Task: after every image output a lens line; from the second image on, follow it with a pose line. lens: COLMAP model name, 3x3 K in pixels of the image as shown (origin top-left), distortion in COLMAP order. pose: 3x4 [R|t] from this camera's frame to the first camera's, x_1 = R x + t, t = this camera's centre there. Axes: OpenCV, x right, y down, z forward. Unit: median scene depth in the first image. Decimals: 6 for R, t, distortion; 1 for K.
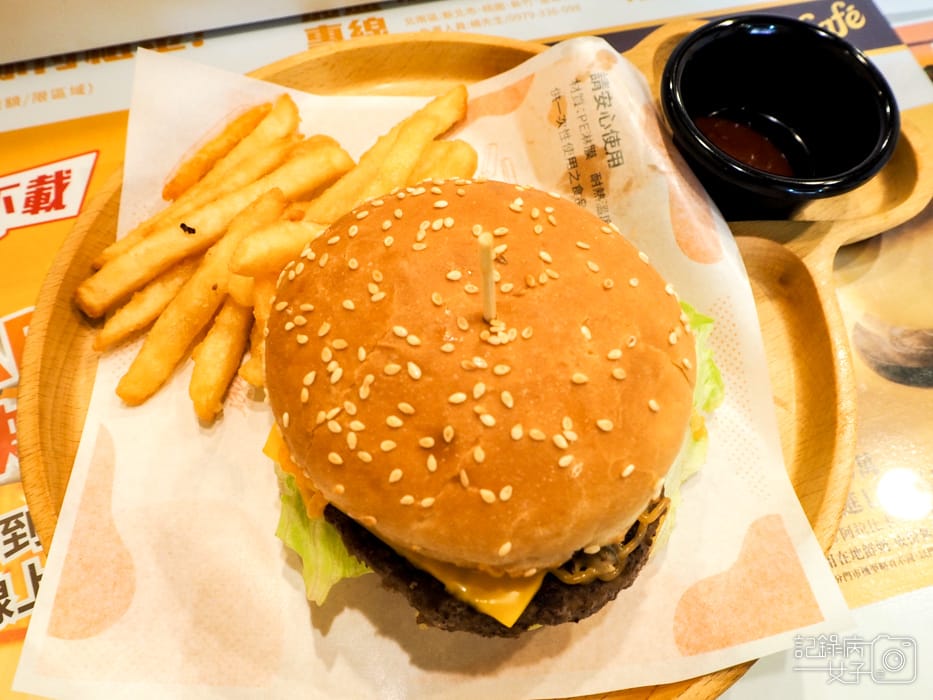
lens RADIAL K [[803.1, 0, 462.7], [0, 803.1, 354.2], [0, 0, 1]] dist [-0.032853, 0.047723]
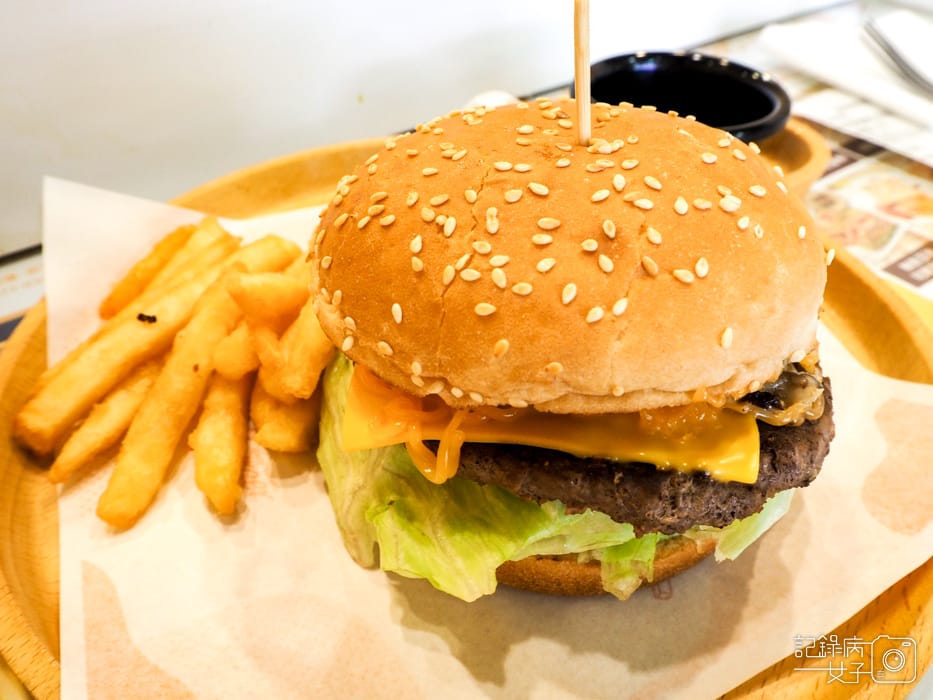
lens RADIAL K [[803.1, 0, 462.7], [0, 803.1, 354.2], [0, 0, 1]] dist [-0.032853, 0.047723]
pose [[0.930230, -0.257237, 0.261727, -0.268299], [0.341817, 0.866880, -0.362878, 0.301641], [-0.133540, 0.427023, 0.894326, 0.218451]]
